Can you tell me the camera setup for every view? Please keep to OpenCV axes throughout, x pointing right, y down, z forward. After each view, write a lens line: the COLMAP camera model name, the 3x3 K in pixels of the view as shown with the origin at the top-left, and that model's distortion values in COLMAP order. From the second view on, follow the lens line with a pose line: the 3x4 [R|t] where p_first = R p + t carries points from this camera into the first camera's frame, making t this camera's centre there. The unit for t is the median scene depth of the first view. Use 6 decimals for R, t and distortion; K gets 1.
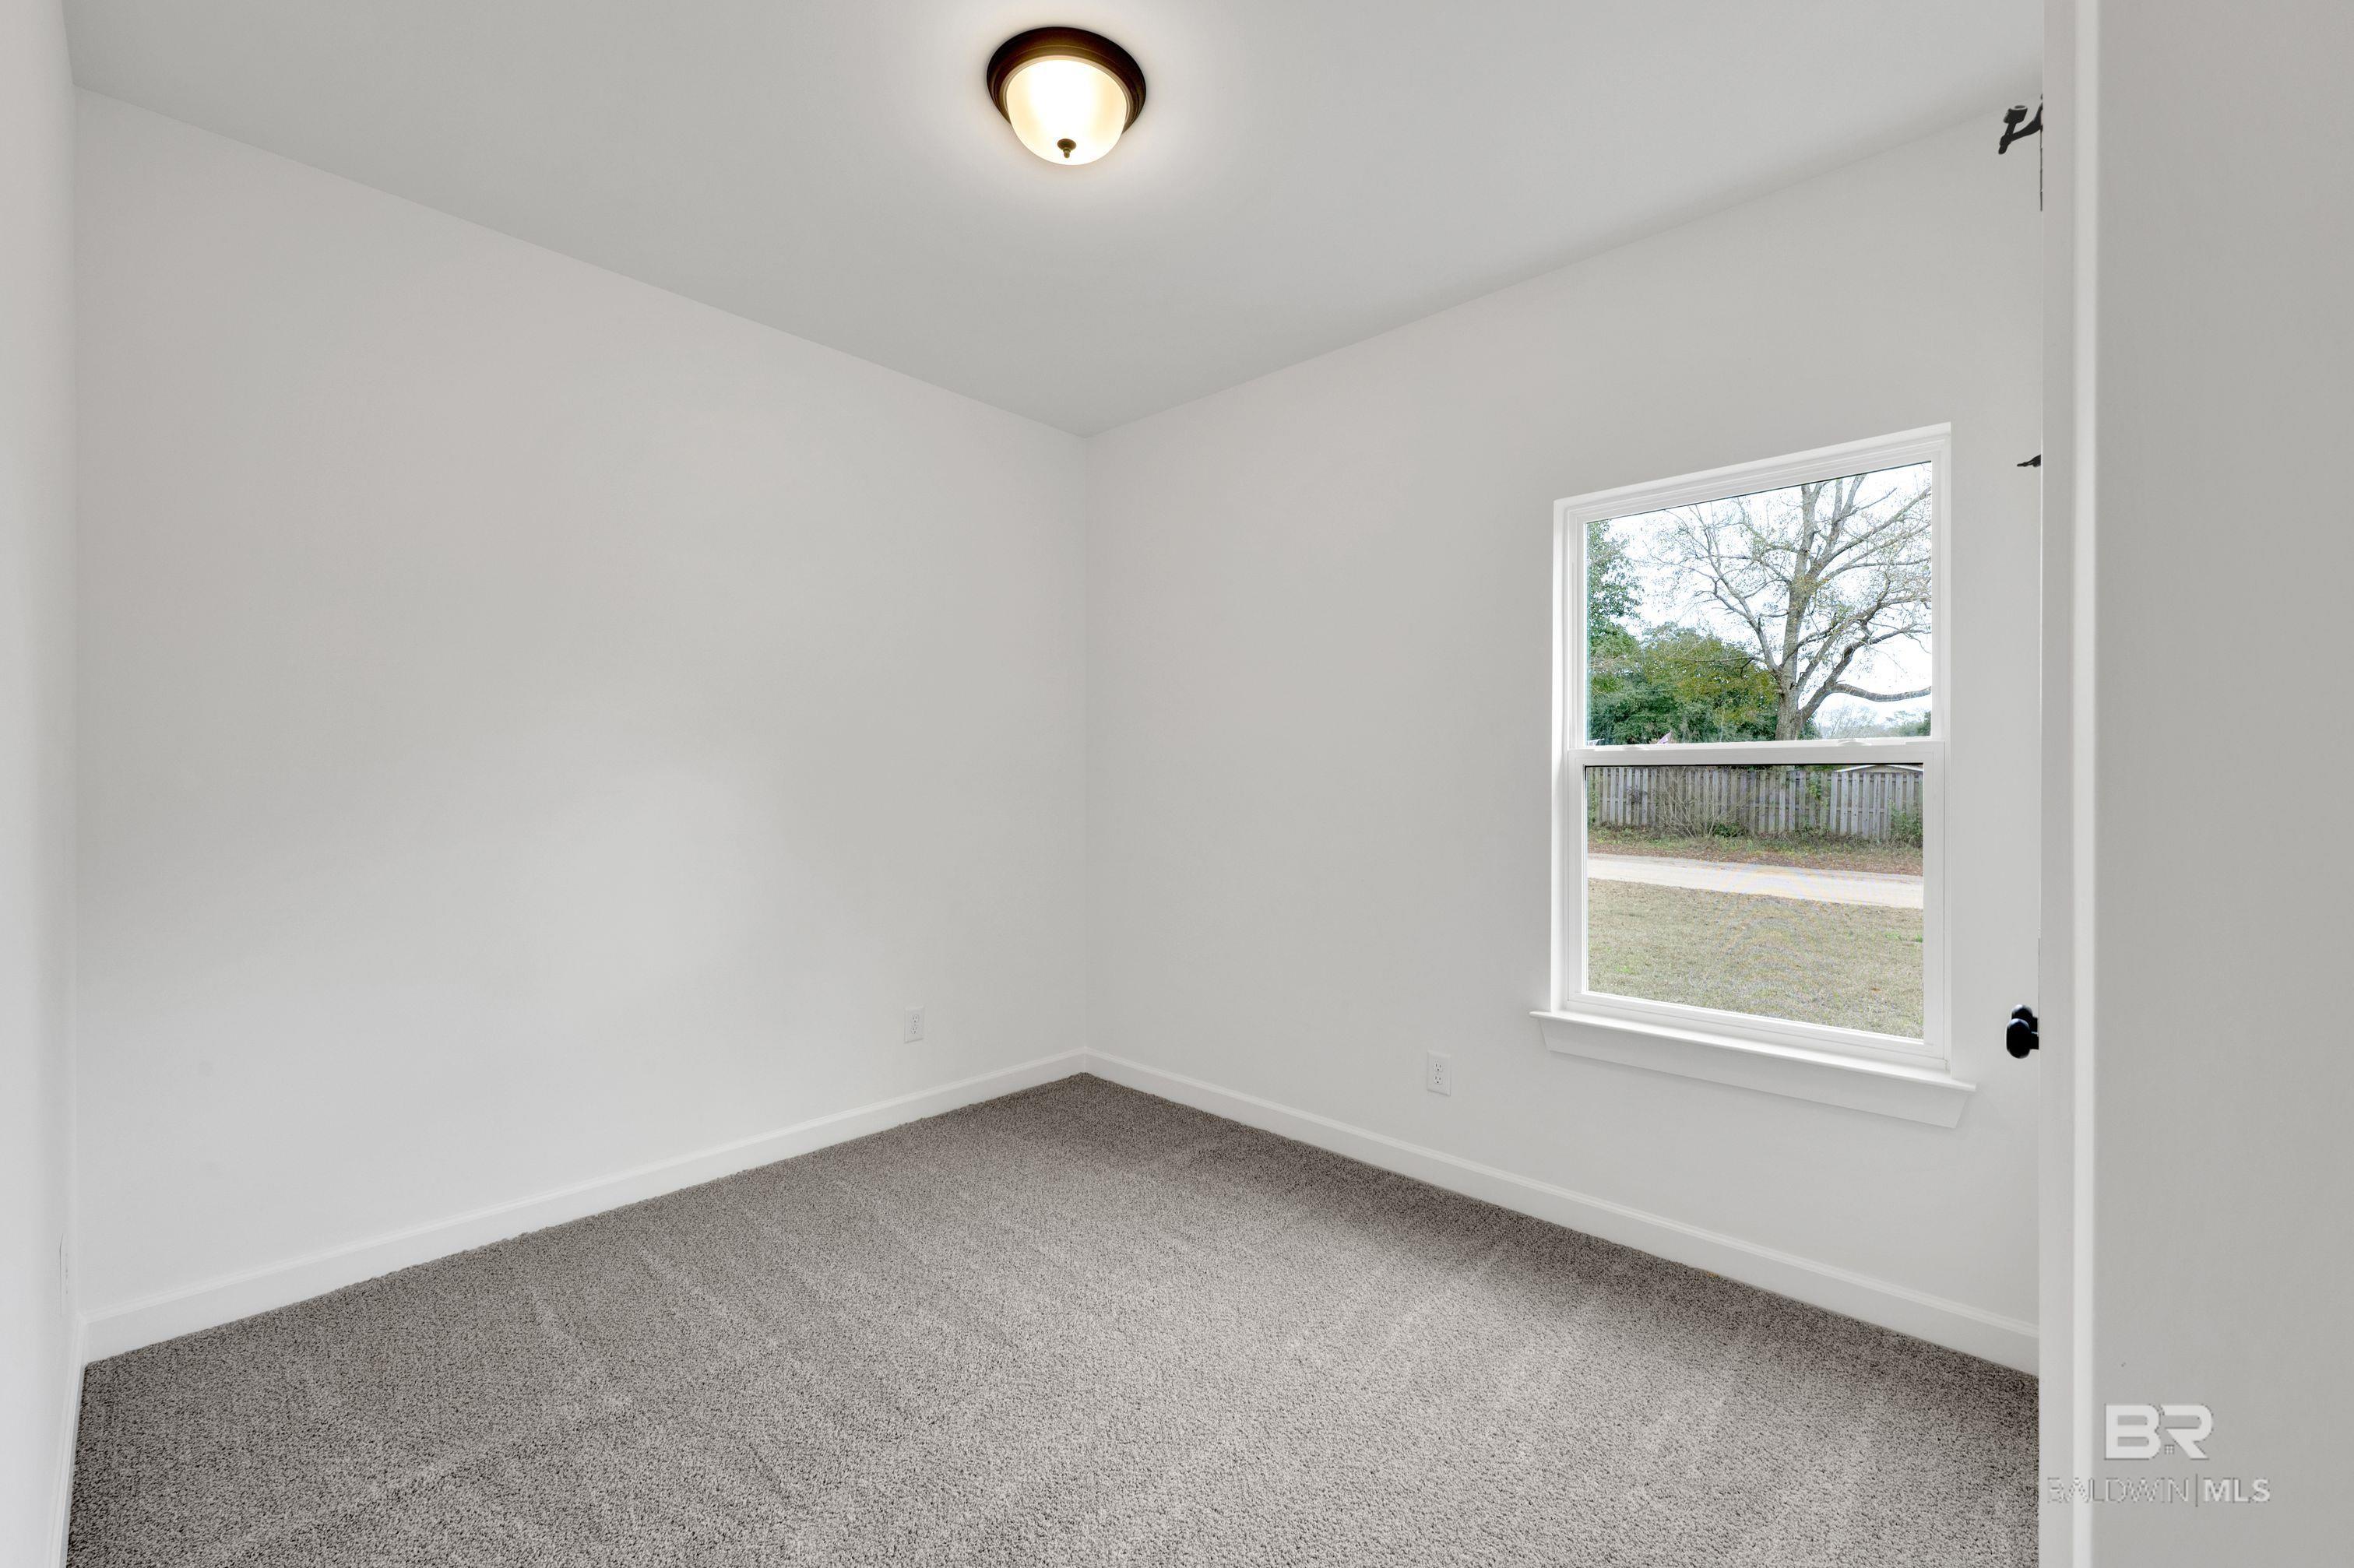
lens RADIAL K [[964.3, 0, 1178.0], [0, 964.3, 775.7], [0, 0, 1]] dist [-0.000280, -0.000375]
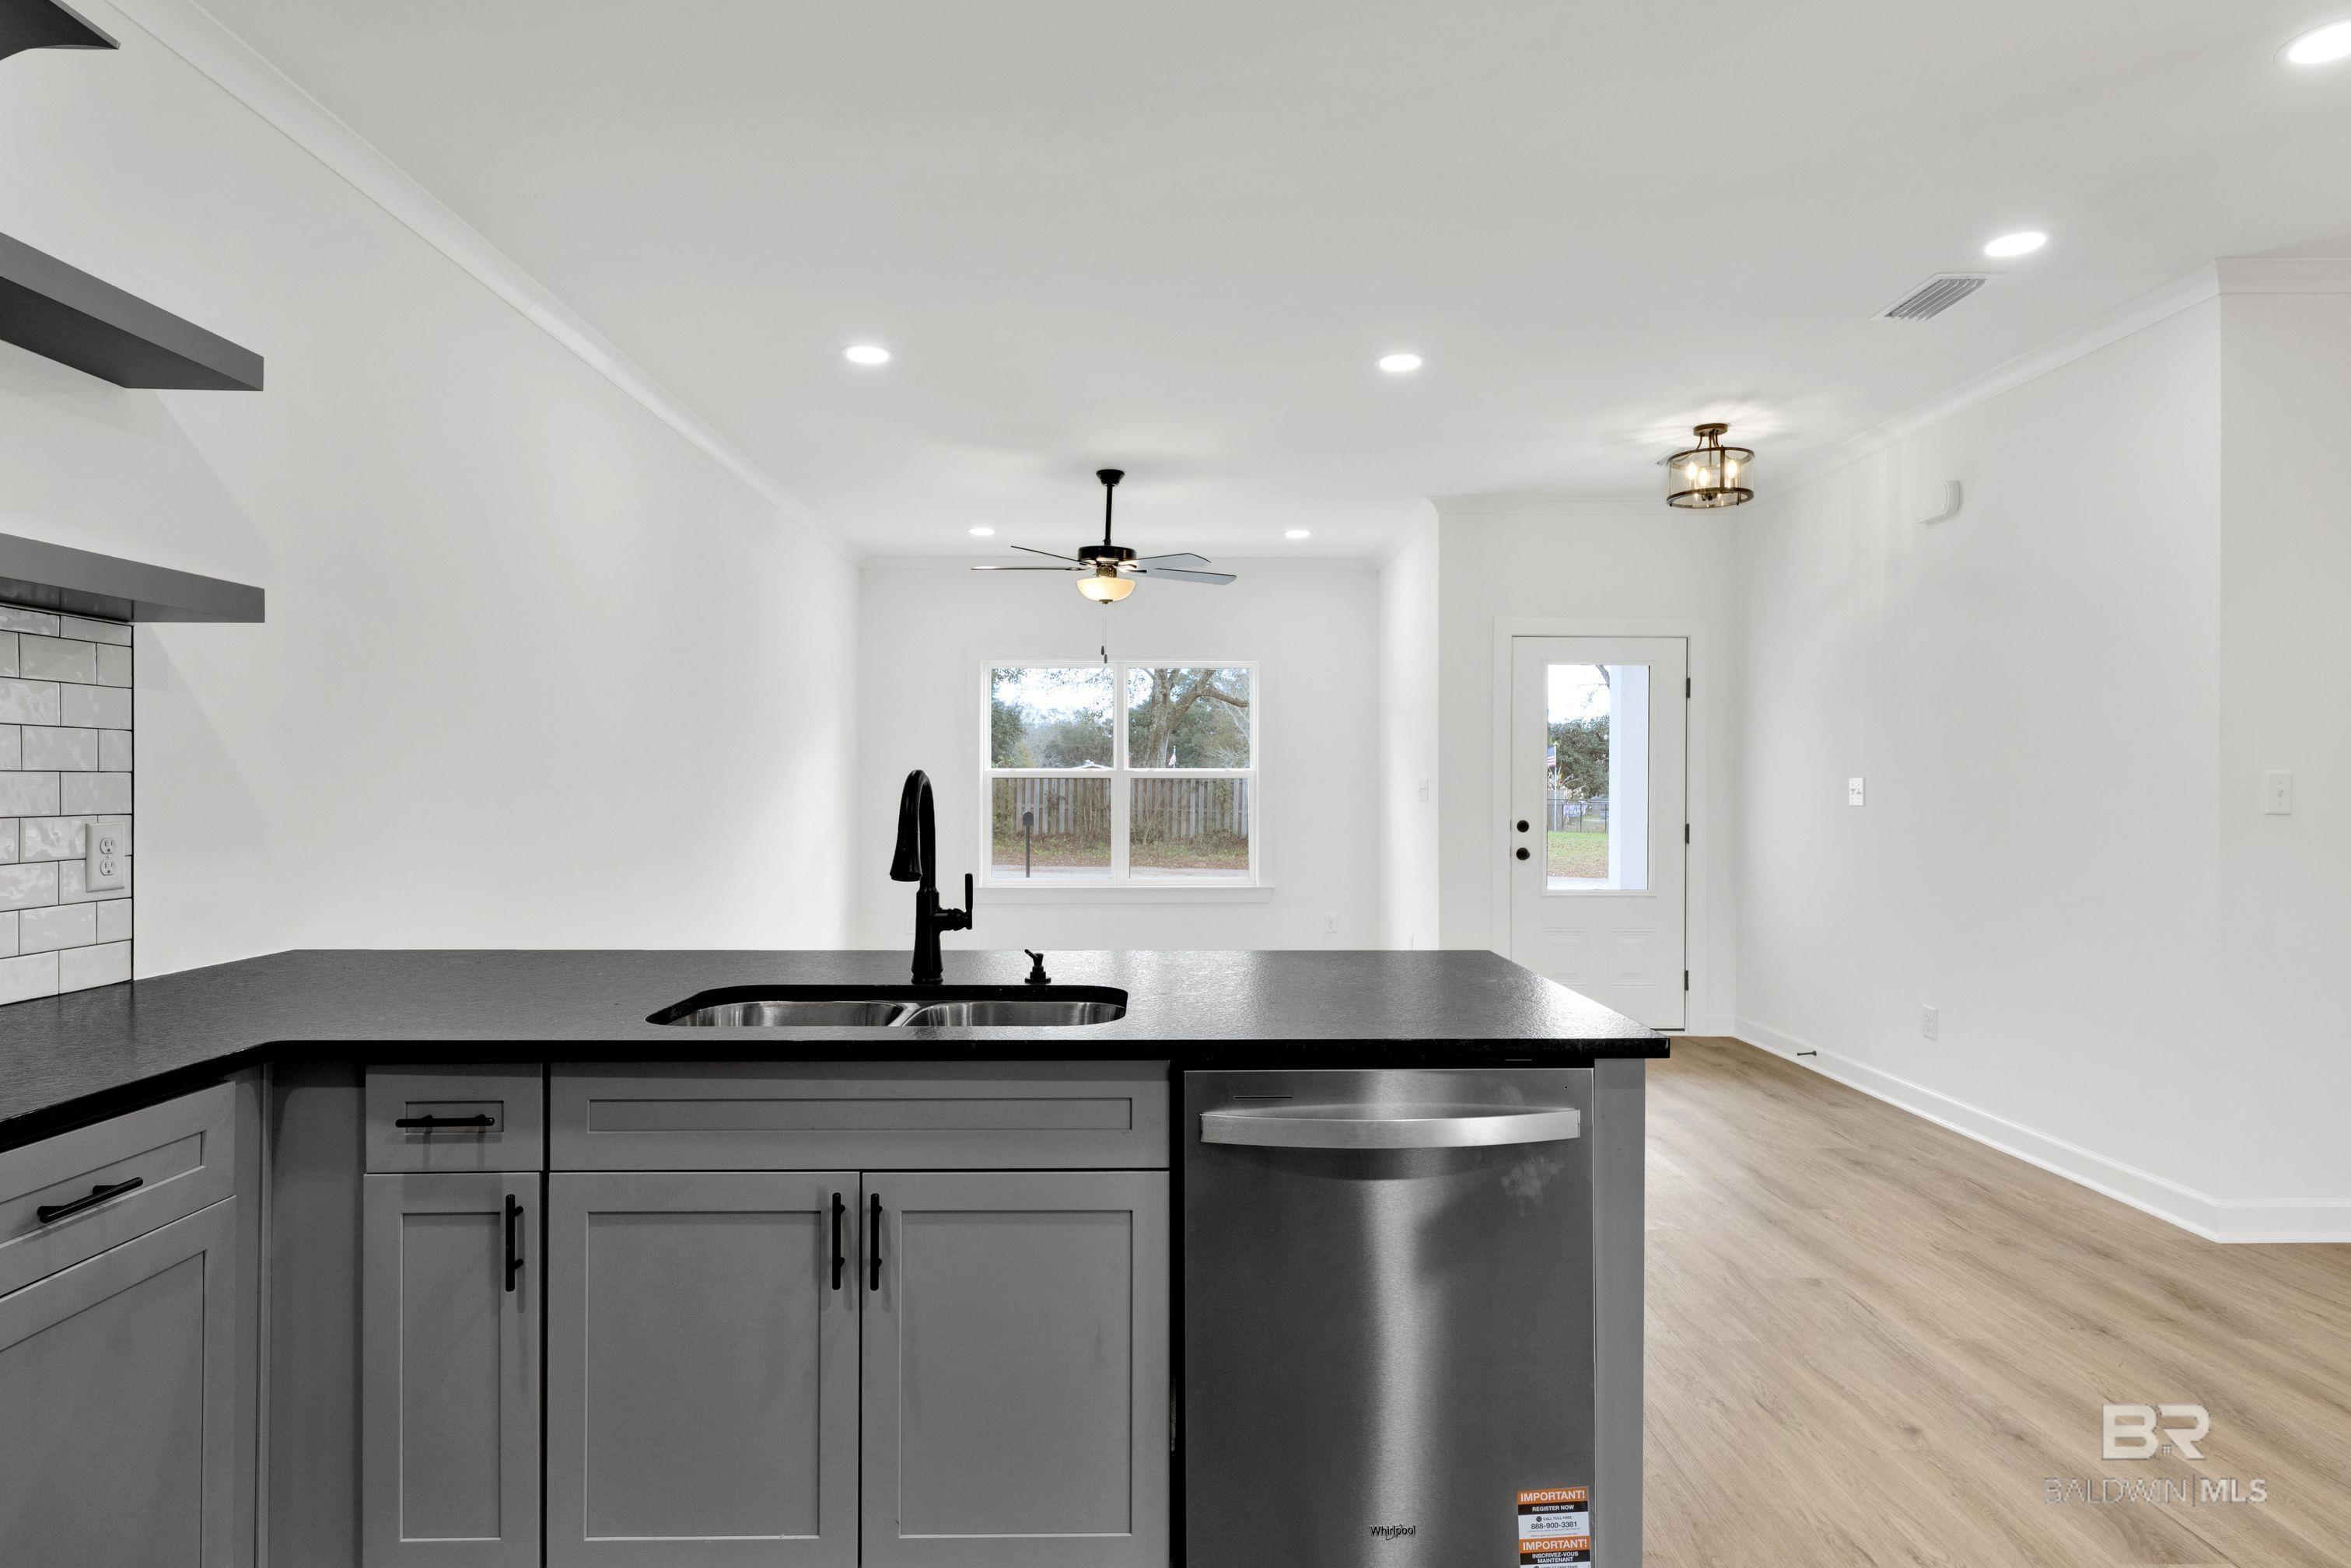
lens RADIAL K [[1273.8, 0, 1181.2], [0, 1273.8, 784.1], [0, 0, 1]] dist [0.001730, 0.000007]
pose [[0.720289, -0.005576, 0.693652, -0.292132], [-0.002763, 0.999937, 0.010907, -0.009062], [-0.693668, -0.009772, 0.720228, 0.067907]]
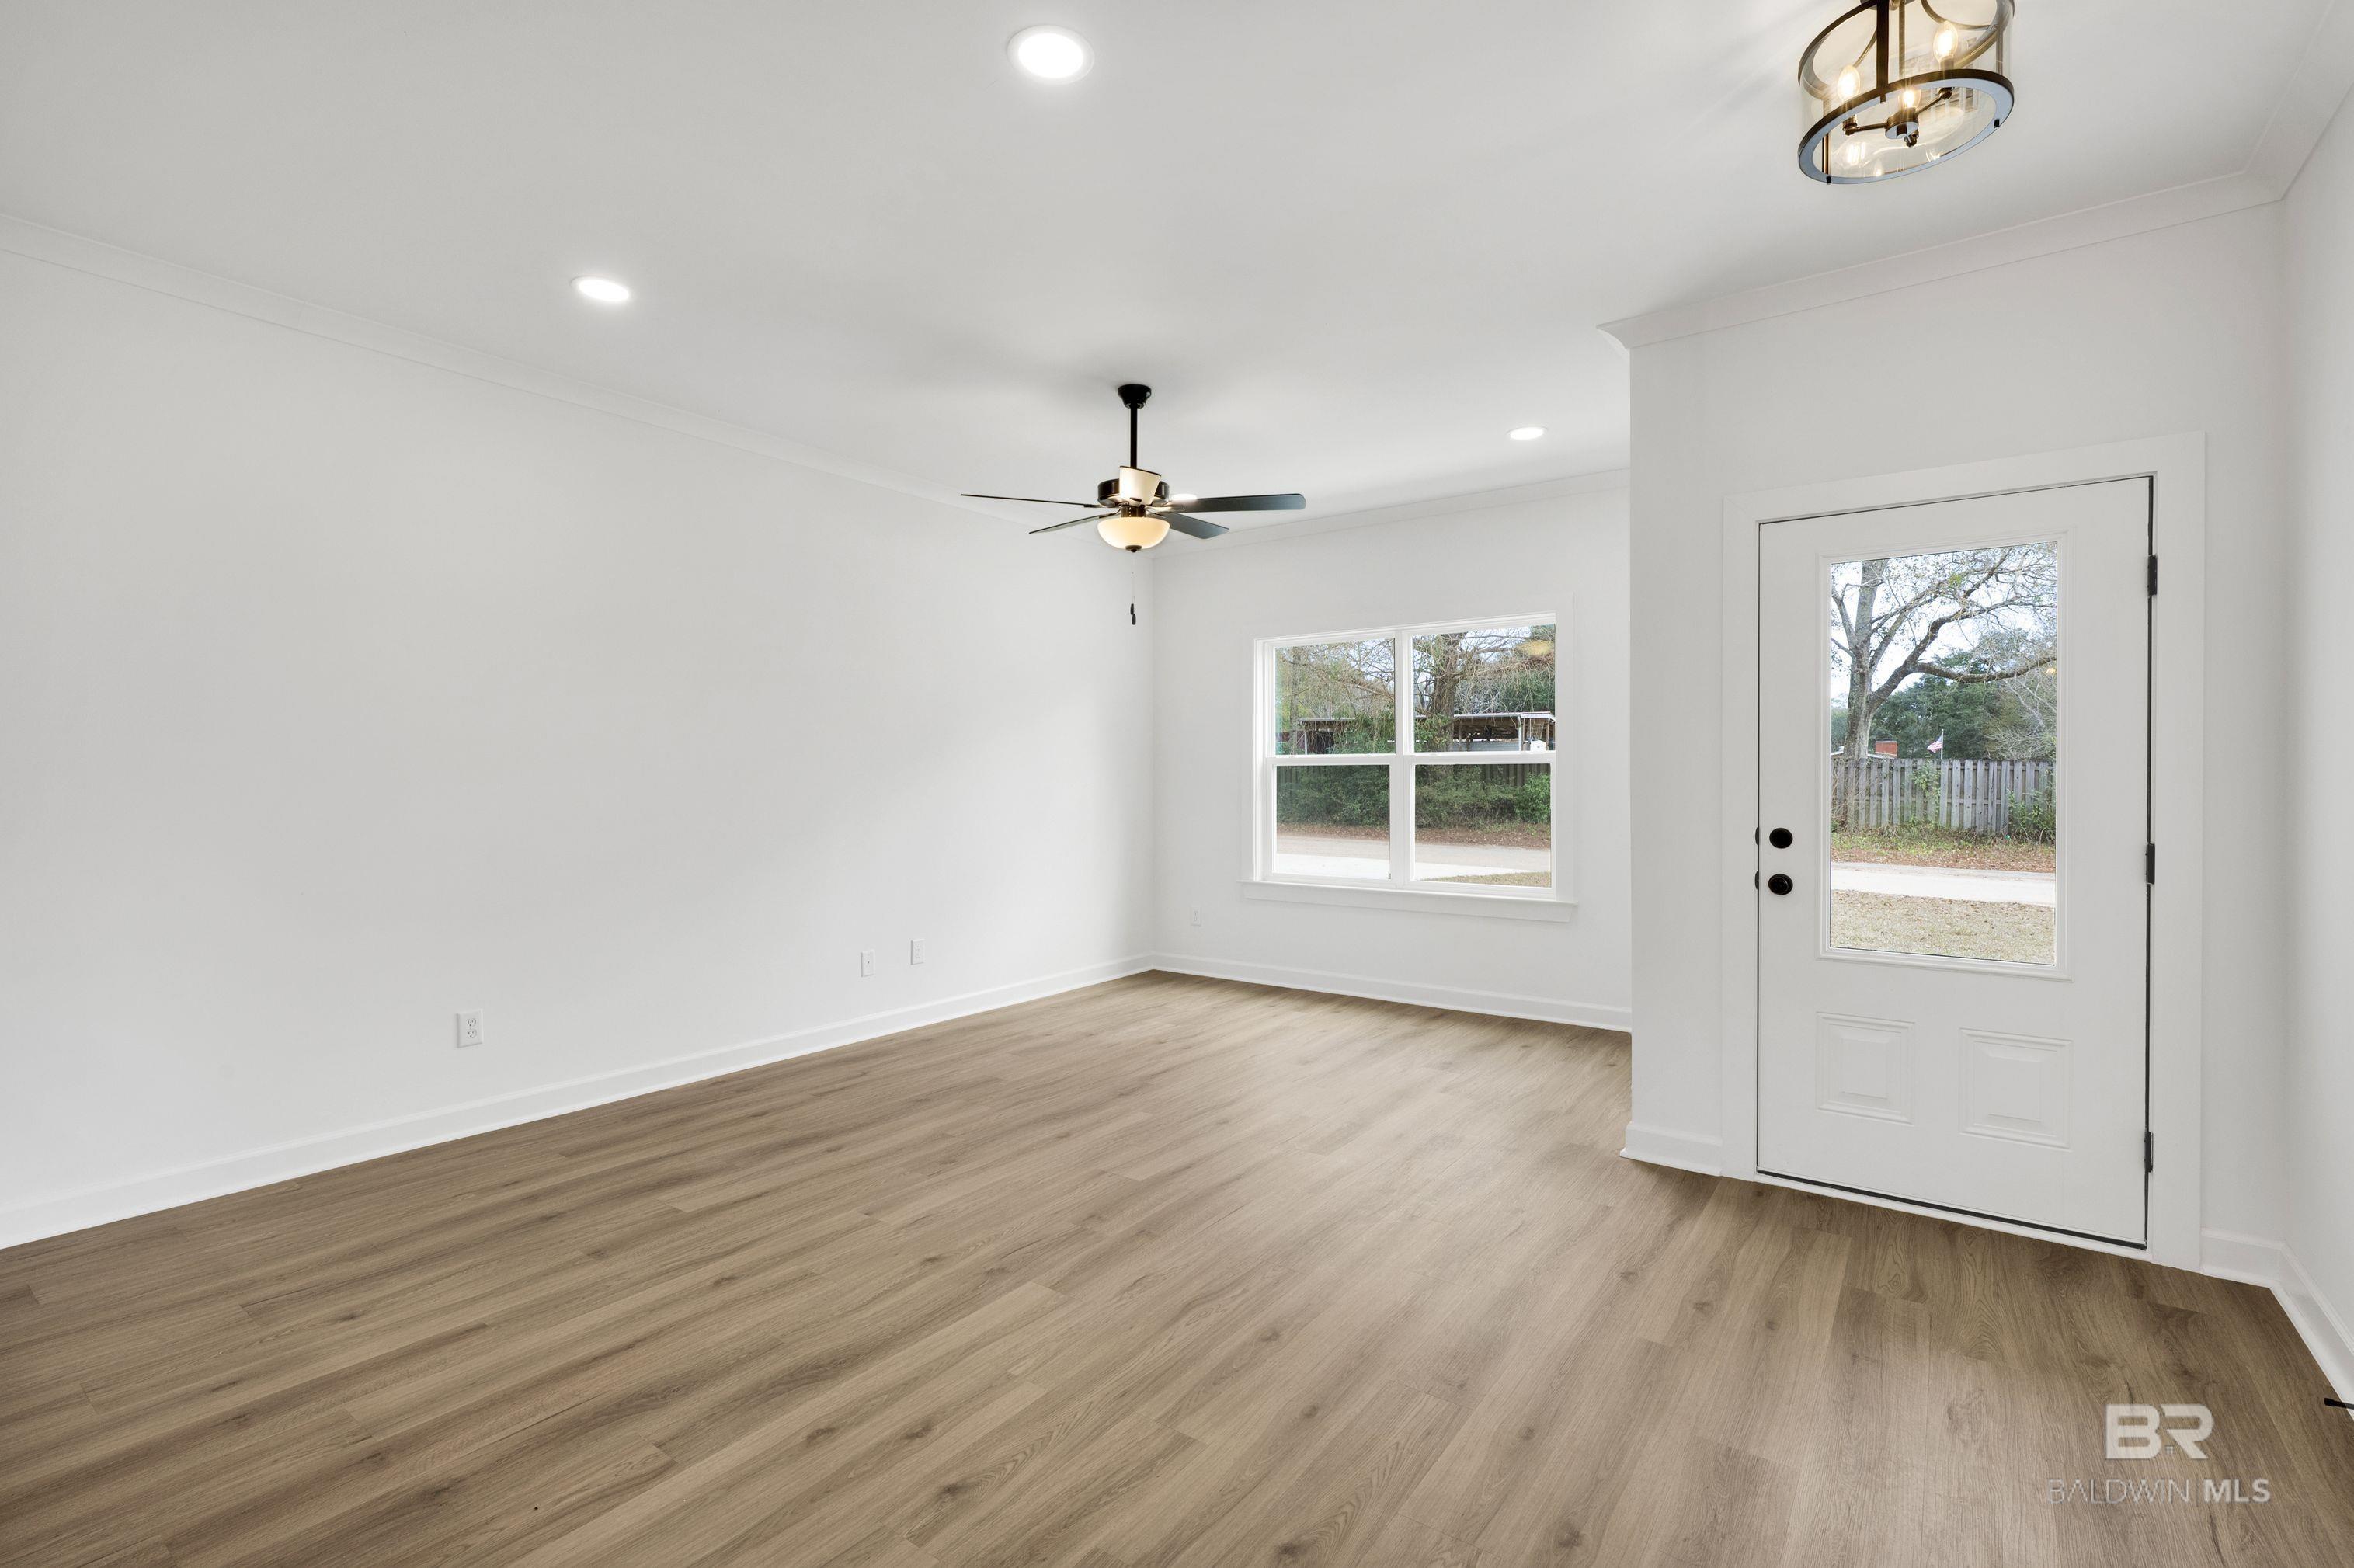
lens RADIAL K [[1059.8, 0, 1174.8], [0, 1059.8, 785.4], [0, 0, 1]] dist [0.000027, -0.000201]
pose [[0.993909, -0.013155, 0.109417, -0.146344], [0.011038, 0.999740, 0.019931, -0.007630], [-0.109651, -0.018602, 0.993796, 0.086374]]
